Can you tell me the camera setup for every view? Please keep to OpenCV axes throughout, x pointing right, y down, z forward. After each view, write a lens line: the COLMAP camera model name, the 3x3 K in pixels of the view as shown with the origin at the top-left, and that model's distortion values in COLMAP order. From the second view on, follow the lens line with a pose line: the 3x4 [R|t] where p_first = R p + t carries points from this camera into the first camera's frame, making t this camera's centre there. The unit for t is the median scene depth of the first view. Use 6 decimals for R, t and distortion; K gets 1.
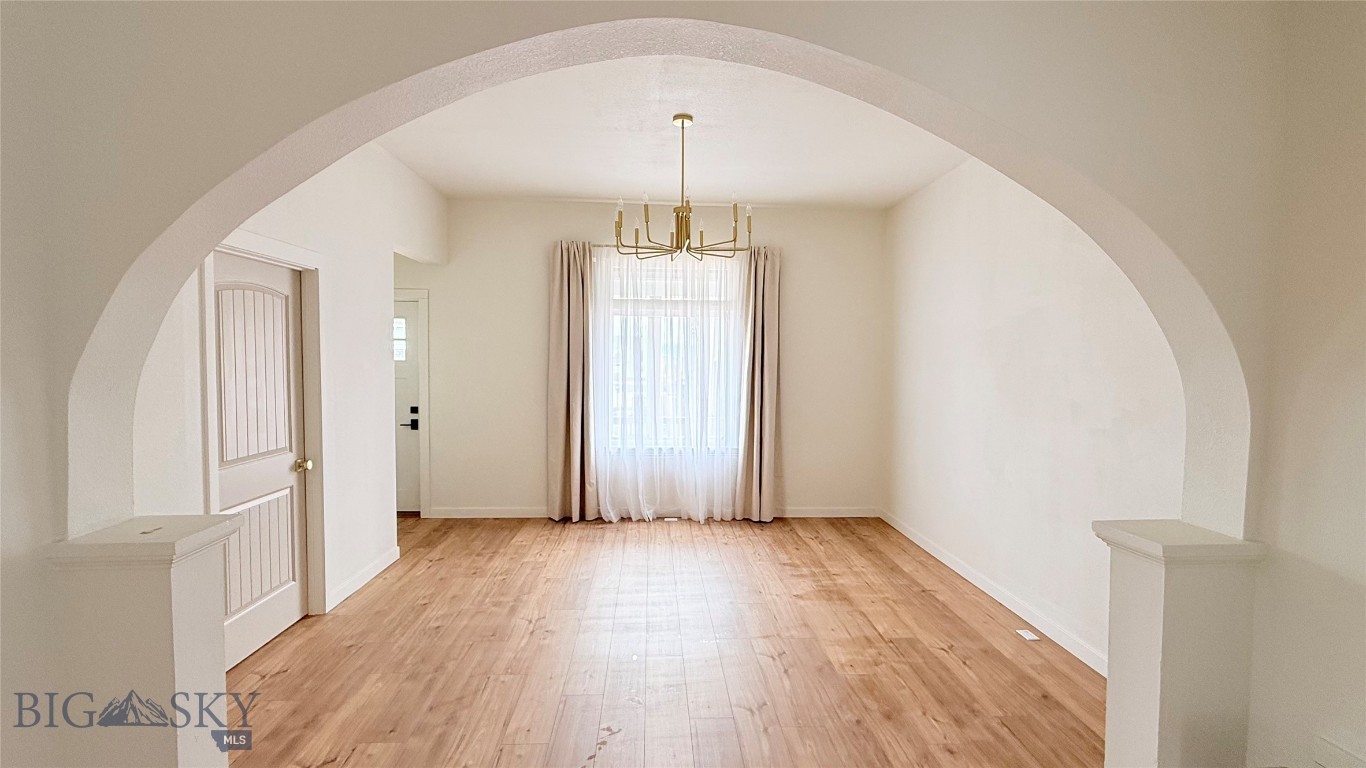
lens RADIAL K [[605.5, 0, 672.0], [0, 605.5, 384.3], [0, 0, 1]] dist [0.000364, -0.000816]
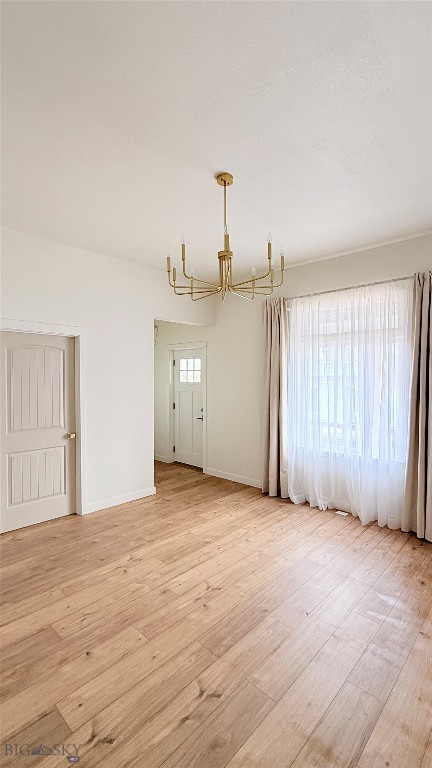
lens RADIAL K [[340.4, 0, 214.3], [0, 340.4, 382.2], [0, 0, 1]] dist [0.000364, -0.000816]
pose [[0.699822, -0.000474, -0.714317, 0.362475], [-0.025223, 0.999360, -0.025374, -0.017435], [0.713872, 0.035774, 0.699362, 0.397506]]
